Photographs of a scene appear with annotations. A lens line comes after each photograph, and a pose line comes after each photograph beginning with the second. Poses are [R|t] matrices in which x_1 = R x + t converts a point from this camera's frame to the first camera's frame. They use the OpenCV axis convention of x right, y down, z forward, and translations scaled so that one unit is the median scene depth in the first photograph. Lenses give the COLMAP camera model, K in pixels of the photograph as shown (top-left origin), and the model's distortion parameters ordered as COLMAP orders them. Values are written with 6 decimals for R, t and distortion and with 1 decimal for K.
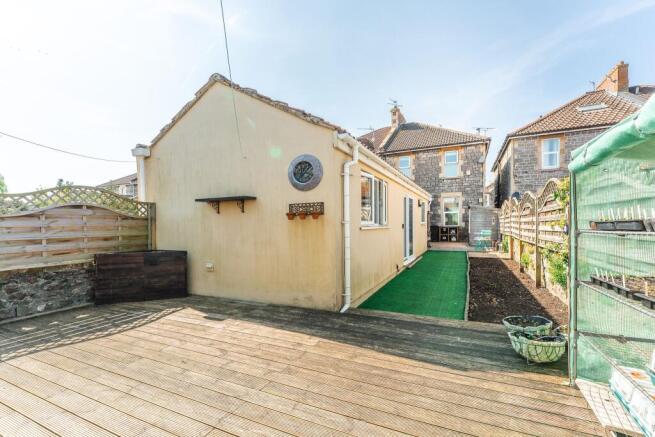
lens RADIAL K [[262.4, 0, 312.5], [0, 262.4, 227.8], [0, 0, 1]] dist [0.002590, 0.000073]
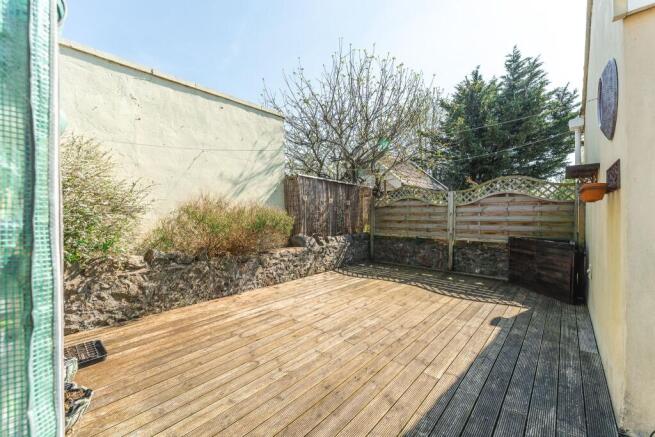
lens RADIAL K [[262.4, 0, 326.2], [0, 262.4, 215.3], [0, 0, 1]] dist [0.002590, 0.000073]
pose [[-0.226273, 0.018917, -0.973880, 0.504834], [-0.002472, 0.999797, 0.019995, -0.012763], [0.974061, 0.006931, -0.226180, 0.566976]]
